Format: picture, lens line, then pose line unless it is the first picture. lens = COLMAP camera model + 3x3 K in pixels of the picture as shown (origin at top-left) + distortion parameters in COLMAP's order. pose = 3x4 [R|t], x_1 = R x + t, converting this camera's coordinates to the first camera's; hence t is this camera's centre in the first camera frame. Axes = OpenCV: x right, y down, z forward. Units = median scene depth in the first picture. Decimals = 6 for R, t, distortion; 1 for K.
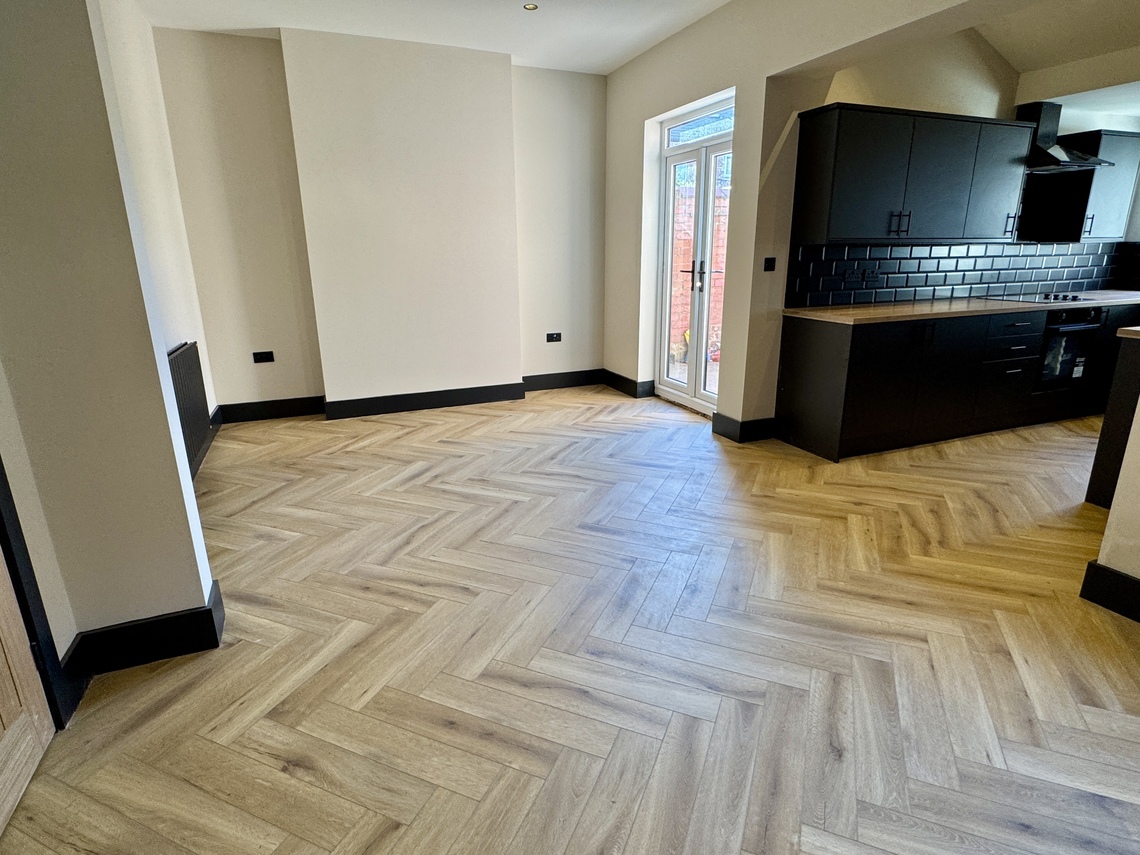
lens RADIAL K [[608.6, 0, 567.9], [0, 608.6, 426.5], [0, 0, 1]] dist [-0.003183, 0.000297]
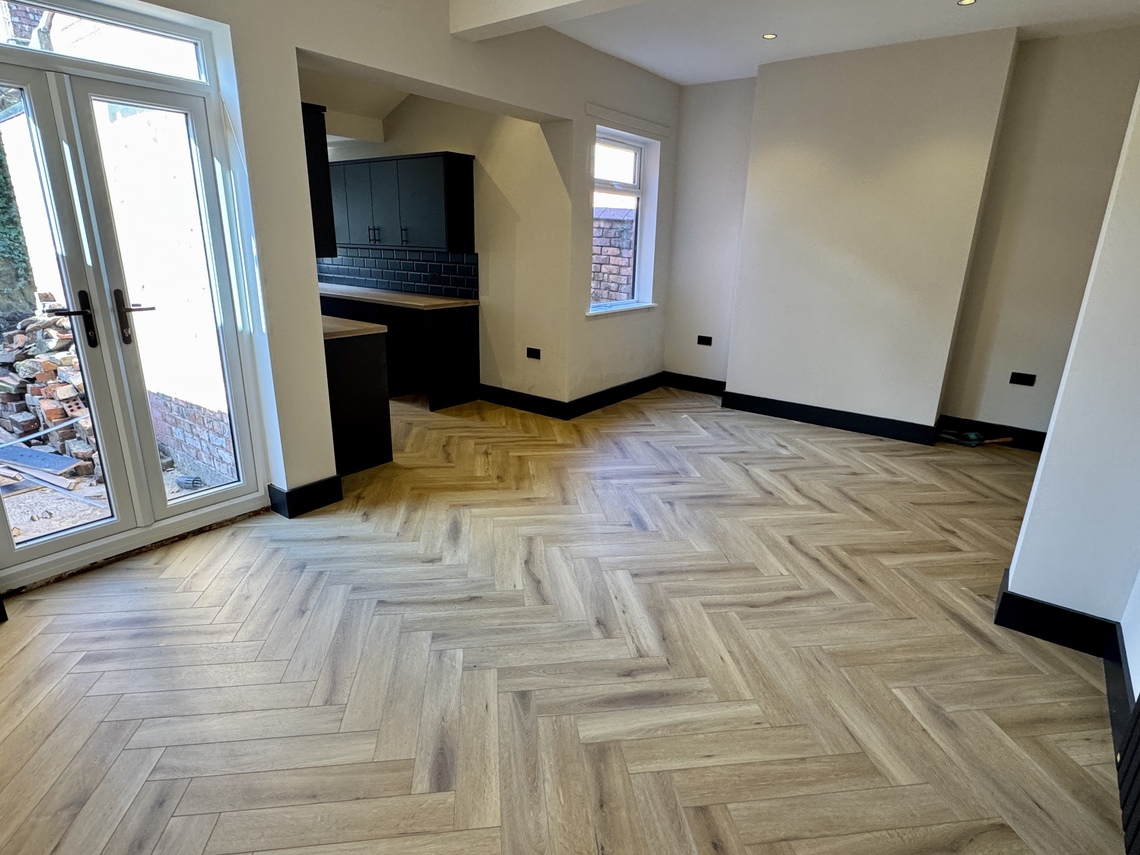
lens RADIAL K [[608.6, 0, 568.2], [0, 608.6, 427.3], [0, 0, 1]] dist [-0.003183, 0.000297]
pose [[-0.502663, -0.258719, 0.824860, -0.790347], [0.227683, 0.880858, 0.415031, -0.496208], [-0.833960, 0.396427, -0.383869, 1.531406]]
